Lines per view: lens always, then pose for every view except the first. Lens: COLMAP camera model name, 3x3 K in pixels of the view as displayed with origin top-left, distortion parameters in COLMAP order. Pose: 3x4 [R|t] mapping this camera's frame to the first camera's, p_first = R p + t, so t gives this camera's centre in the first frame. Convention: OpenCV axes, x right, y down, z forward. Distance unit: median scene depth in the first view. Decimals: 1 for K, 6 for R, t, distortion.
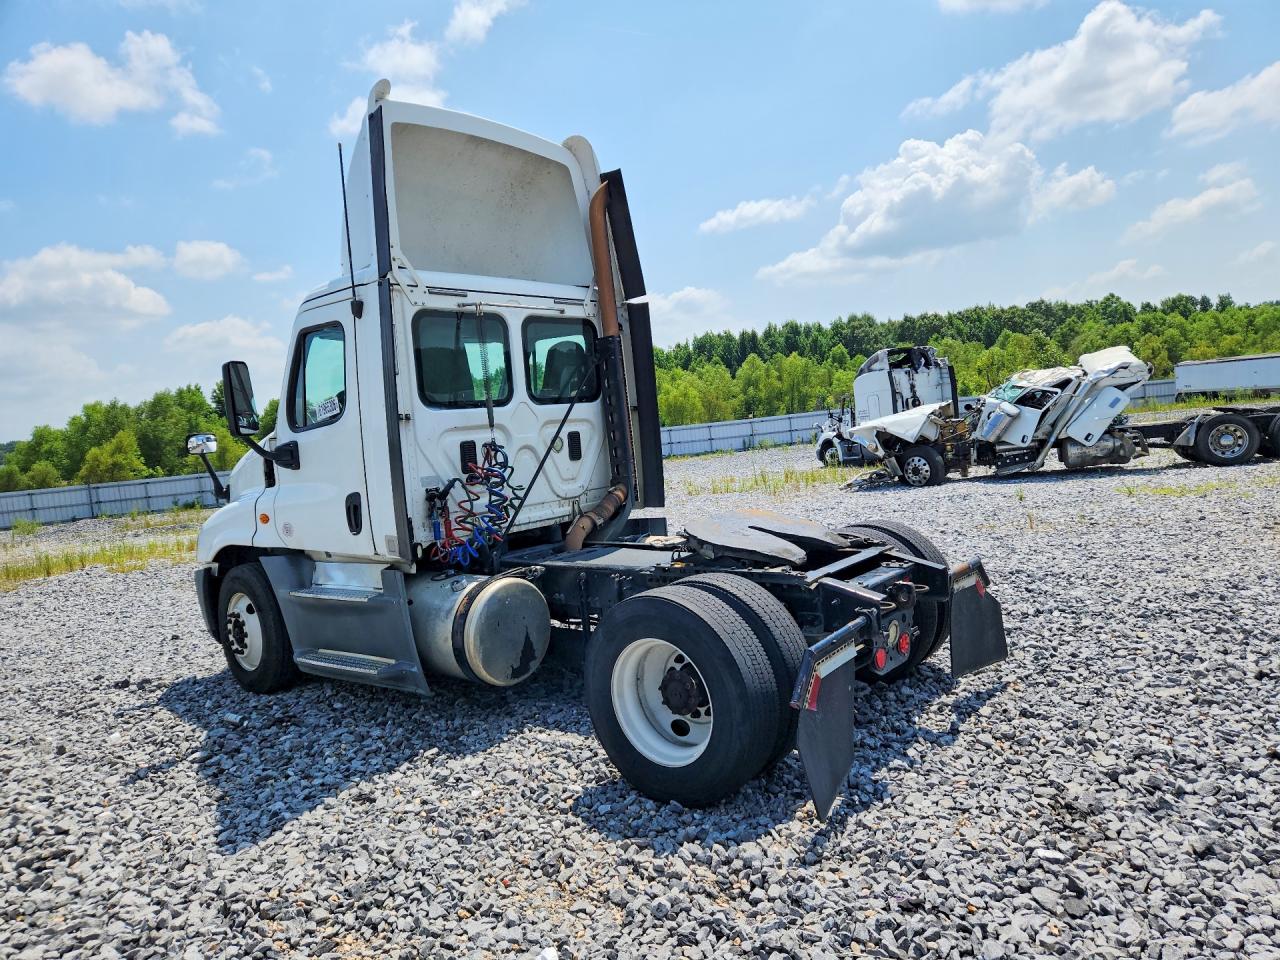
lens RADIAL K [[880.8, 0, 646.1], [0, 880.8, 477.6], [0, 0, 1]] dist [0.074547, -0.062865]
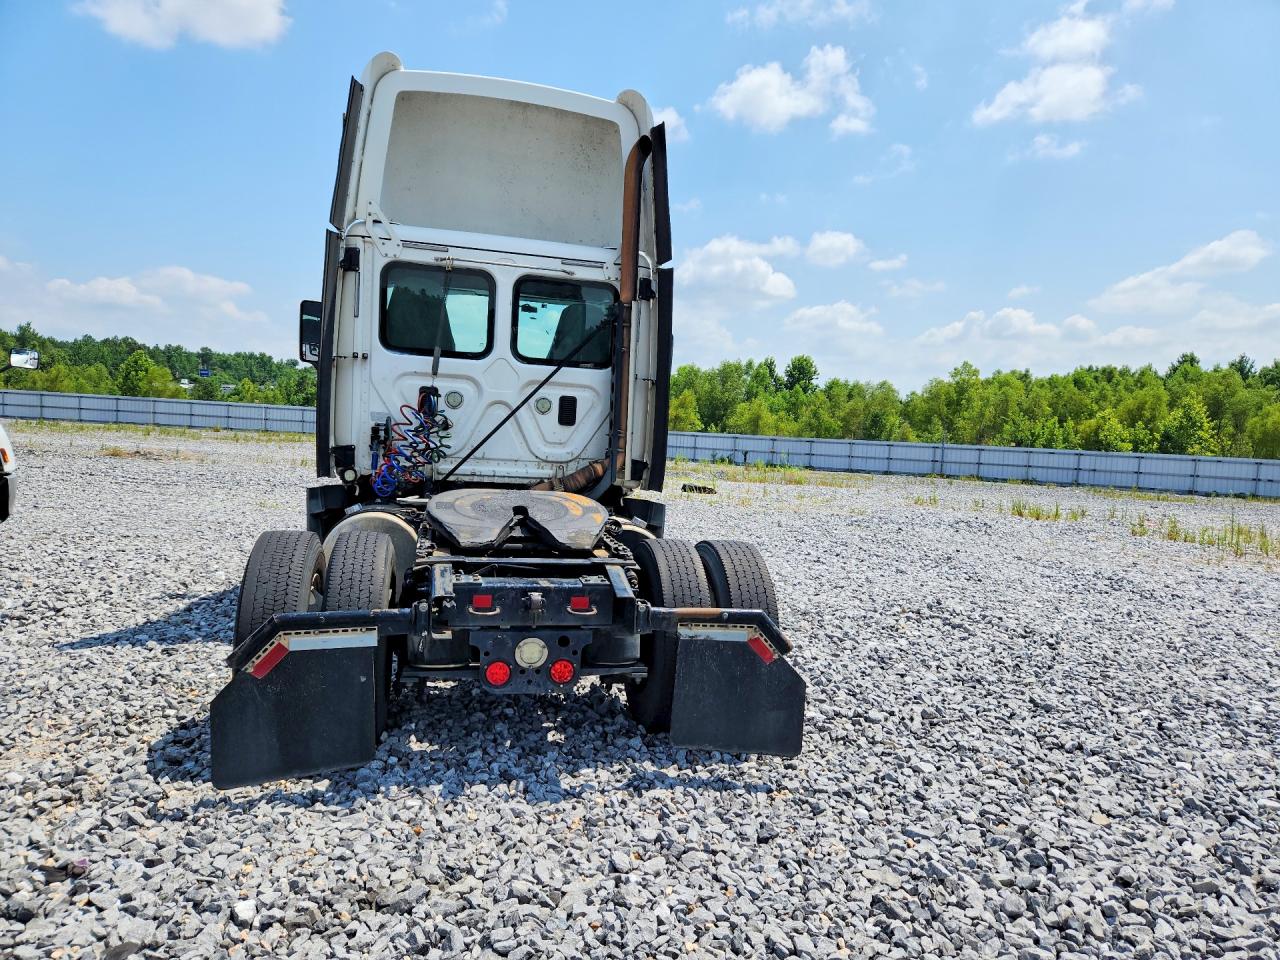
lens RADIAL K [[868.2, 0, 640.7], [0, 868.2, 483.5], [0, 0, 1]] dist [0.044015, -0.042445]
pose [[0.777740, 0.177957, -0.602870, 0.549106], [-0.165640, 0.983212, 0.076541, -0.041436], [0.606369, 0.040330, 0.794160, 0.268711]]
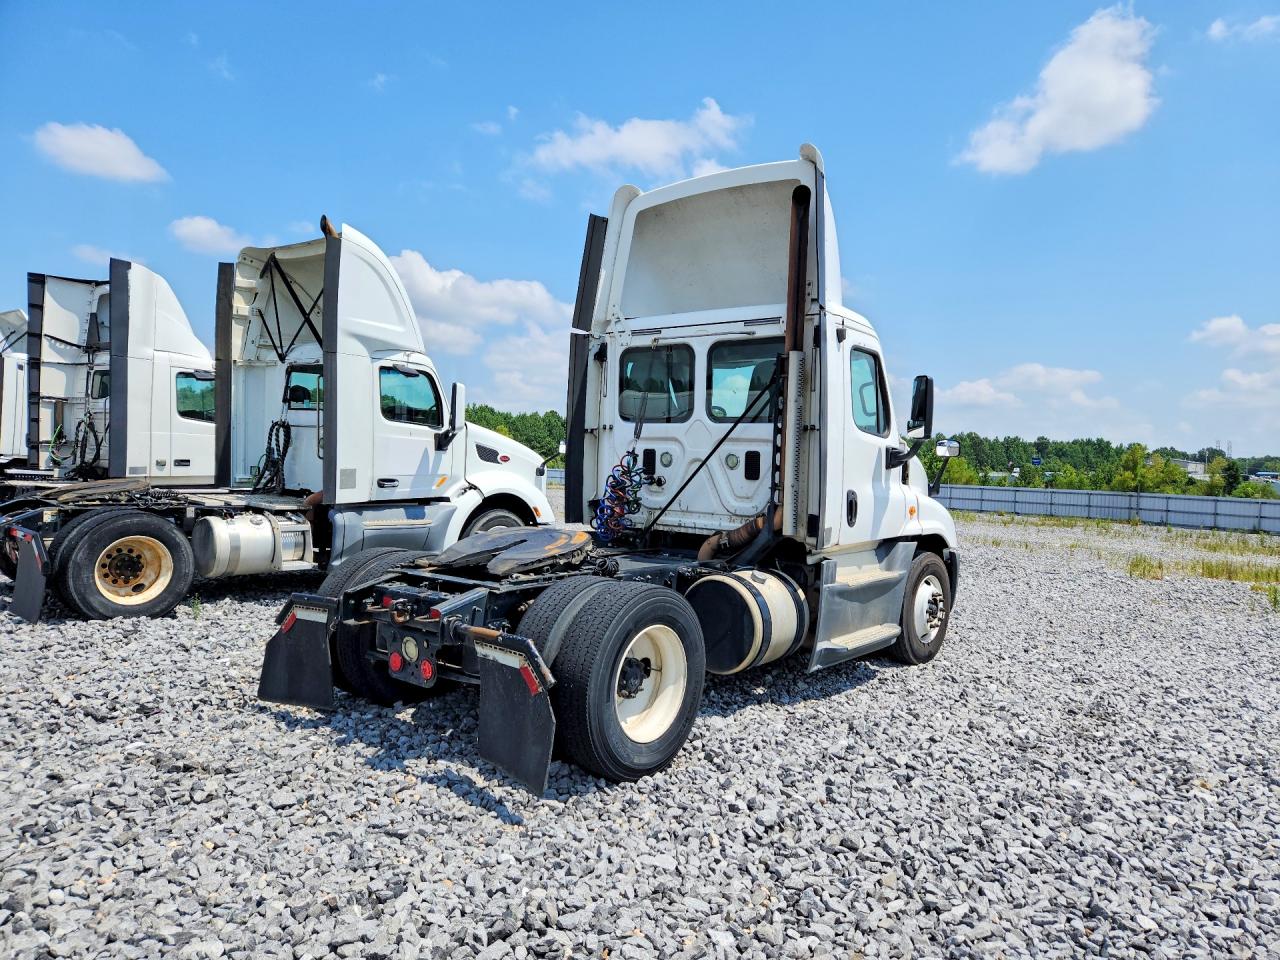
lens RADIAL K [[860.3, 0, 644.5], [0, 860.3, 464.0], [0, 0, 1]] dist [0.027517, -0.001368]
pose [[-0.010224, 0.083102, -0.996489, 0.844393], [-0.096427, 0.991814, 0.083702, -0.101831], [0.995288, 0.096945, -0.002127, 0.835035]]
